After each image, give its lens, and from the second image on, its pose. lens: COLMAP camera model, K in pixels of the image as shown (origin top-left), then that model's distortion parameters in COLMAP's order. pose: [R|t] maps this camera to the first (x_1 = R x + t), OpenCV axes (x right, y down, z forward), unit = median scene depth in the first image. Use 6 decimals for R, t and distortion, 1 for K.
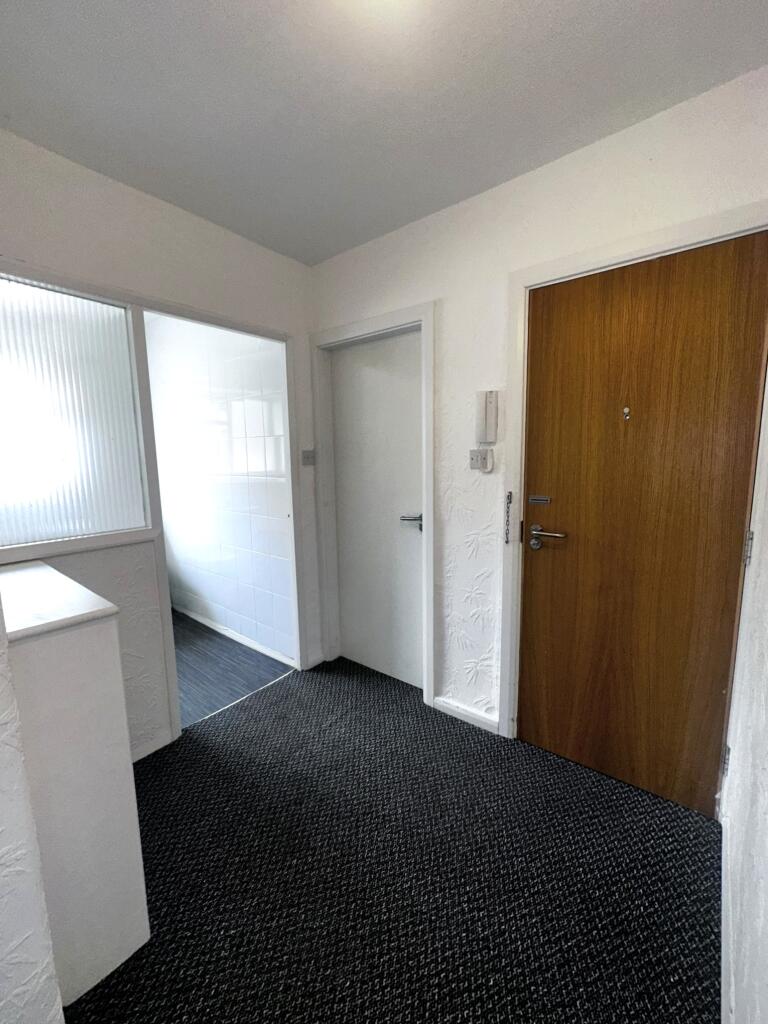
lens RADIAL K [[411.5, 0, 384.3], [0, 411.5, 512.1], [0, 0, 1]] dist [-0.002253, 0.001322]
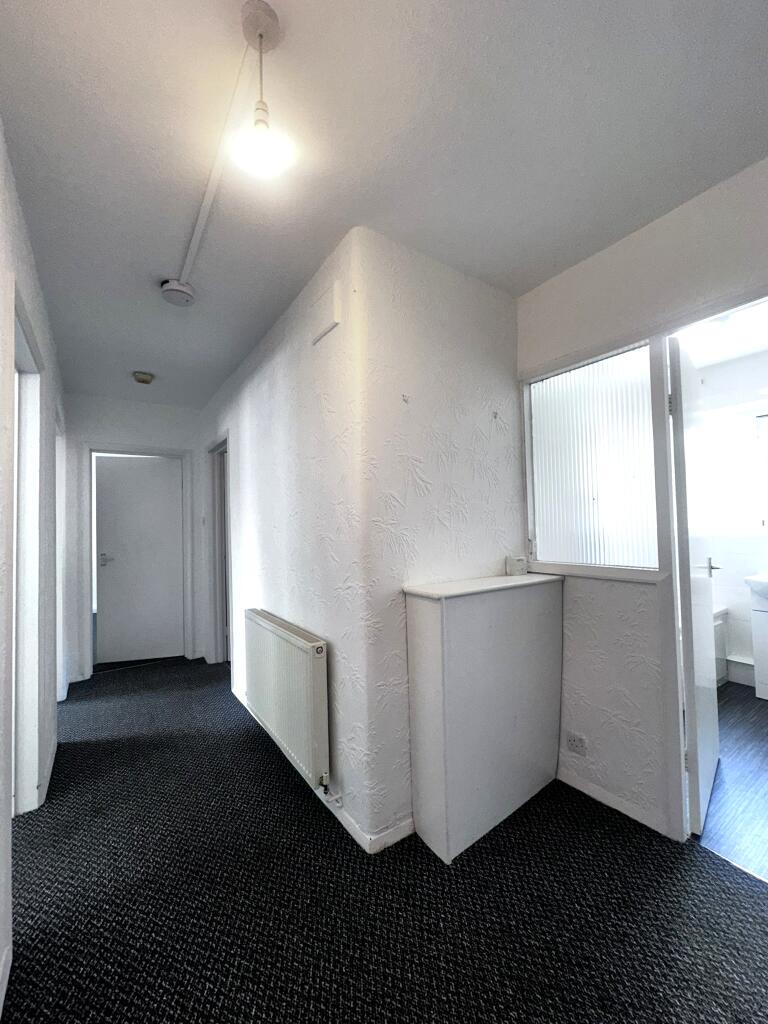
lens RADIAL K [[411.5, 0, 383.1], [0, 411.5, 510.2], [0, 0, 1]] dist [-0.002253, 0.001322]
pose [[-0.291295, -0.011150, -0.956568, 0.692162], [-0.104353, 0.994335, 0.020188, -0.068066], [0.950925, 0.105702, -0.290808, 1.005616]]
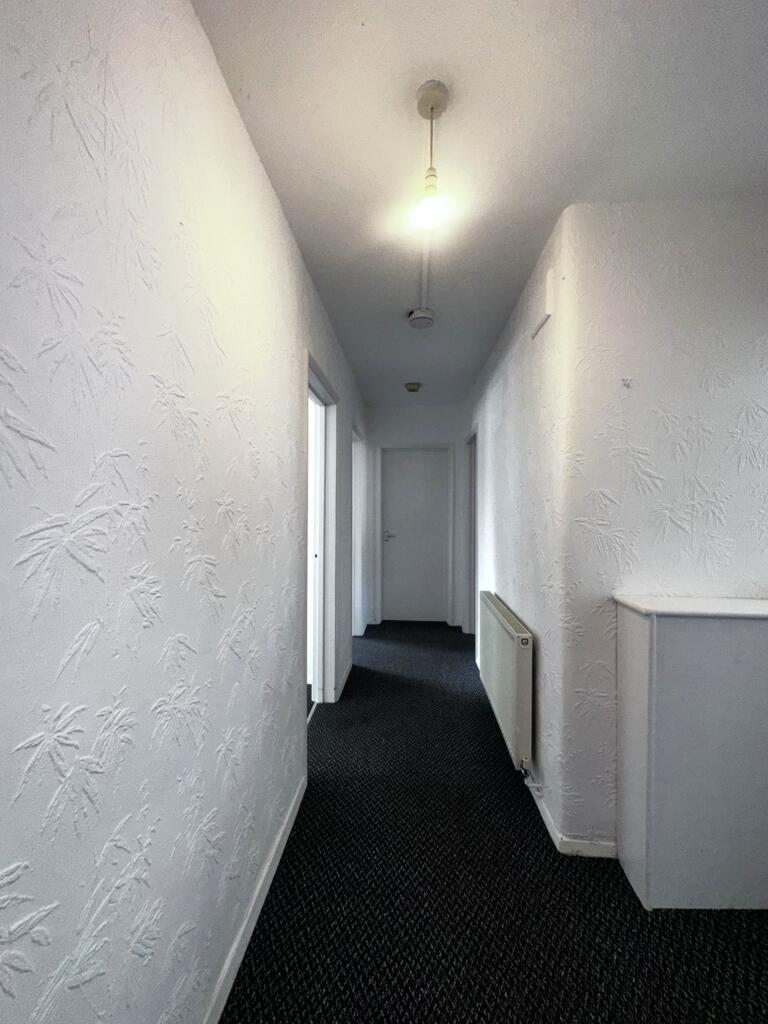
lens RADIAL K [[411.5, 0, 379.3], [0, 411.5, 509.1], [0, 0, 1]] dist [-0.002253, 0.001322]
pose [[-0.826798, 0.015544, -0.562284, 0.641771], [-0.068799, 0.989318, 0.128513, -0.161558], [0.558275, 0.144939, -0.816897, 1.285399]]
